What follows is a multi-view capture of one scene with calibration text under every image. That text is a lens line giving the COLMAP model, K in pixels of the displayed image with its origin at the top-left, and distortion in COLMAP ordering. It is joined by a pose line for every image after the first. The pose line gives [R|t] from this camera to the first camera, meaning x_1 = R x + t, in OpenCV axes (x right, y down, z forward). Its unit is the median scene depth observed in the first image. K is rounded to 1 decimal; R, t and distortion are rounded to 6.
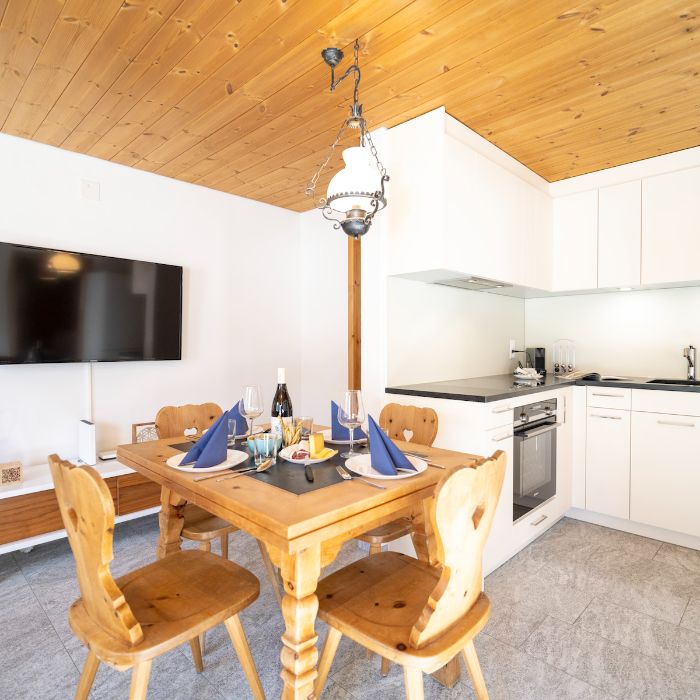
lens RADIAL K [[450.6, 0, 352.2], [0, 450.6, 352.4], [0, 0, 1]] dist [-0.008687, 0.003306]
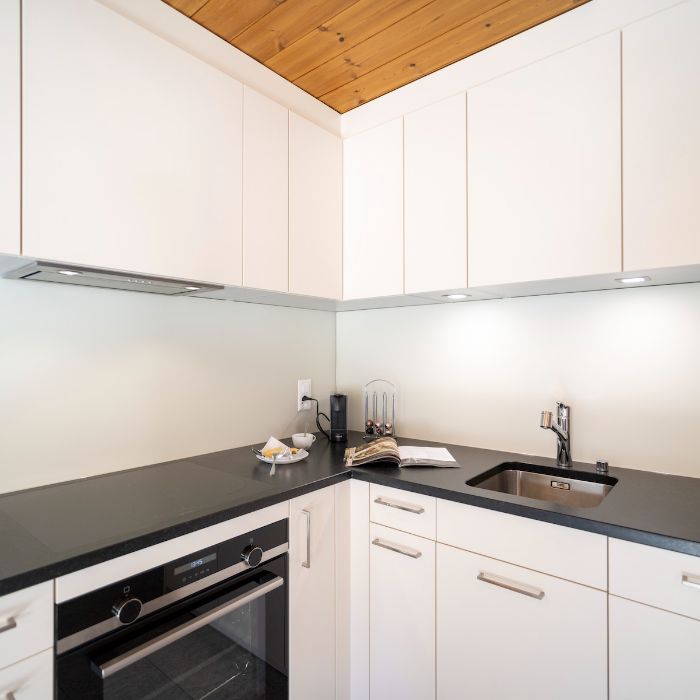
lens RADIAL K [[450.6, 0, 352.2], [0, 450.6, 352.4], [0, 0, 1]] dist [-0.008687, 0.003306]
pose [[0.996337, 0.000478, 0.085510, 0.466254], [0.001467, 0.999741, -0.022693, -0.064018], [-0.085499, 0.022735, 0.996079, 0.491282]]
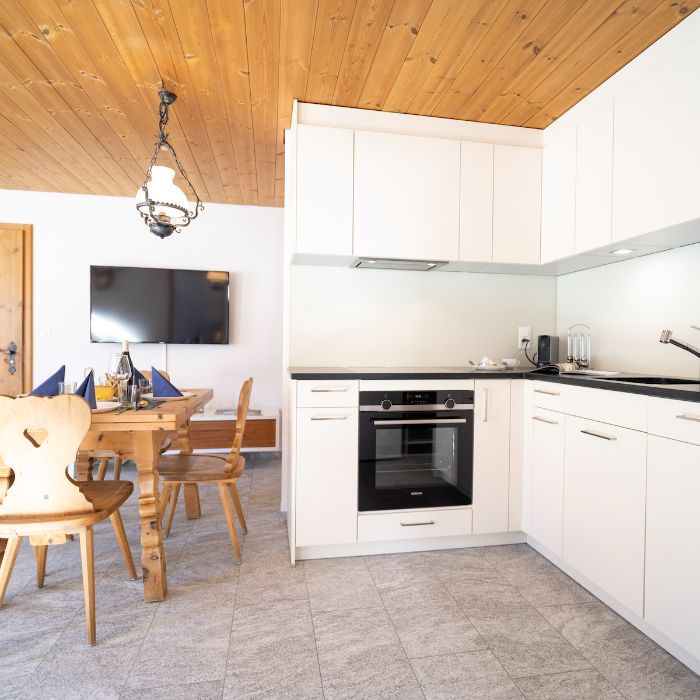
lens RADIAL K [[450.6, 0, 352.2], [0, 450.6, 352.4], [0, 0, 1]] dist [-0.008687, 0.003306]
pose [[0.819047, 0.019125, -0.573407, 0.726024], [-0.022996, 0.999735, 0.000497, 0.033510], [0.573265, 0.012779, 0.819270, 0.171110]]
